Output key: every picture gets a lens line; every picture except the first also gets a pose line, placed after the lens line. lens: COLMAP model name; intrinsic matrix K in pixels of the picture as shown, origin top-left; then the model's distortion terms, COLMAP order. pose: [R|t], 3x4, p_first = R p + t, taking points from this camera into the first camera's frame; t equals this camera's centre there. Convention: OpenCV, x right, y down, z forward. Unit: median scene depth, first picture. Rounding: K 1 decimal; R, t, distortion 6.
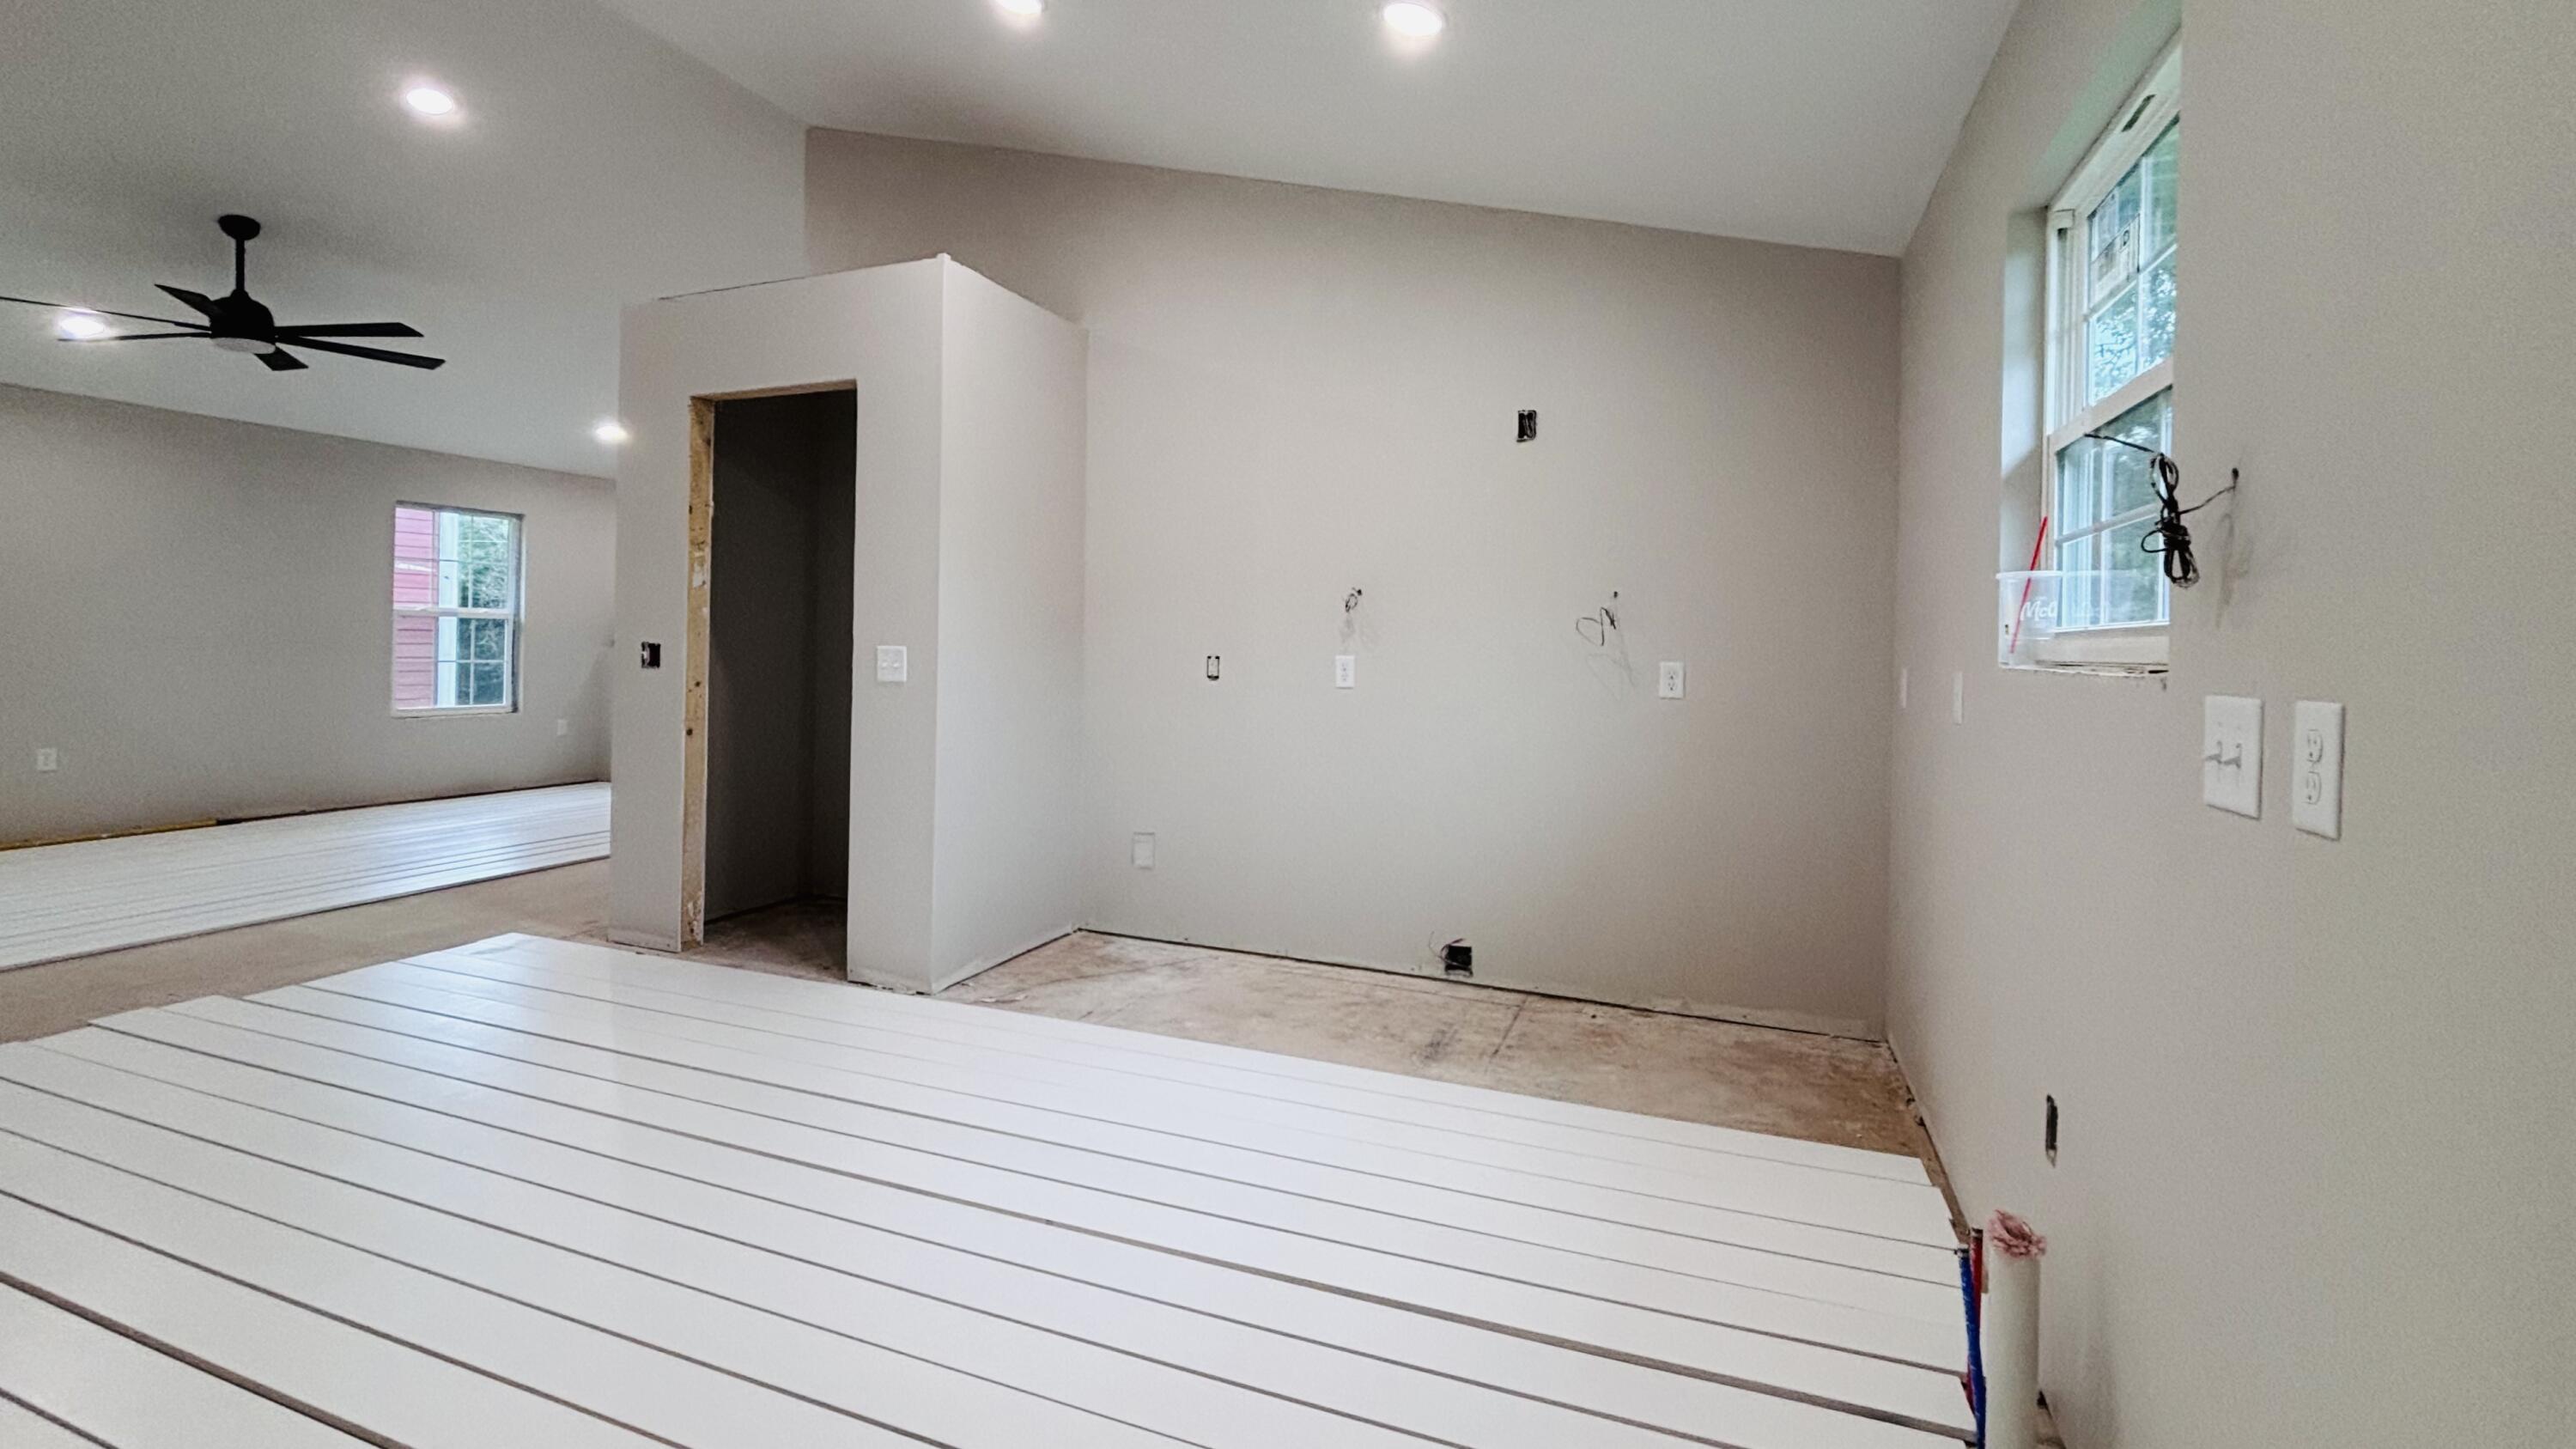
lens RADIAL K [[1095.4, 0, 1281.3], [0, 1095.4, 650.3], [0, 0, 1]] dist [0.001142, -0.000748]
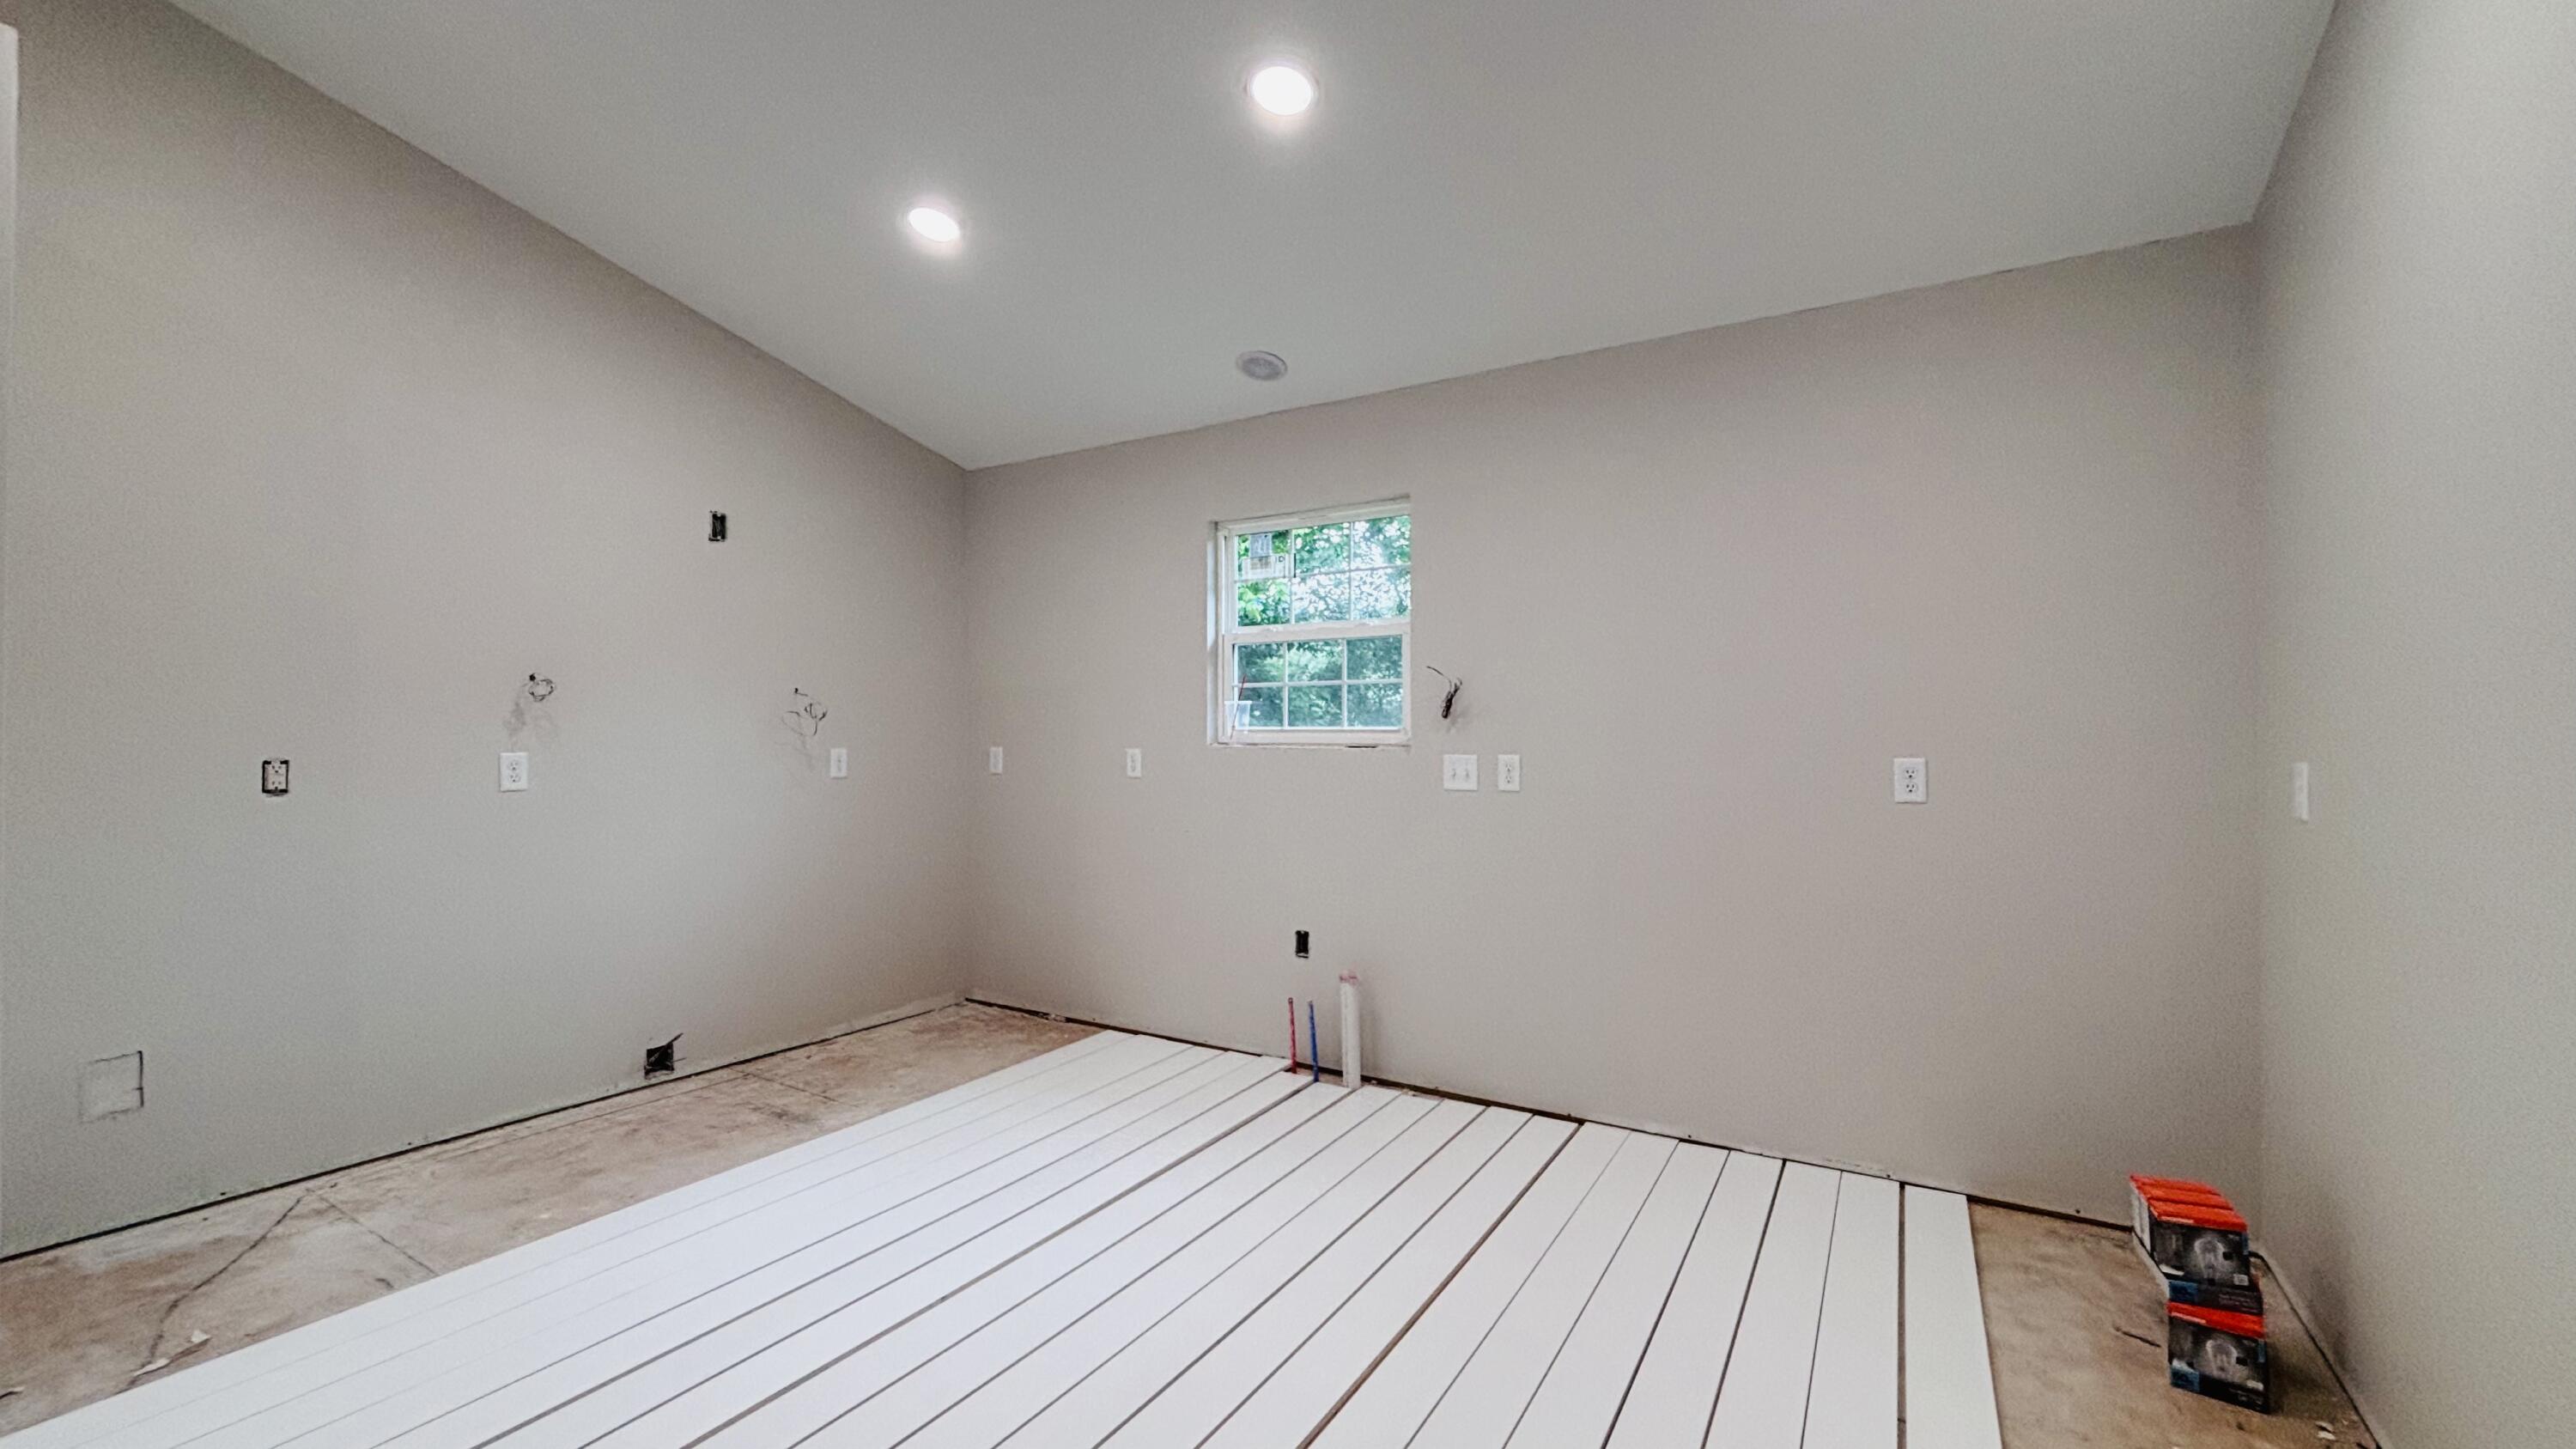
lens RADIAL K [[1046.1, 0, 1258.9], [0, 1046.1, 726.4], [0, 0, 1]] dist [-0.000083, -0.001141]
pose [[0.180677, -0.009488, 0.983497, -0.667842], [0.005290, 0.999948, 0.008675, -0.020365], [-0.983528, 0.003636, 0.180718, 0.312251]]
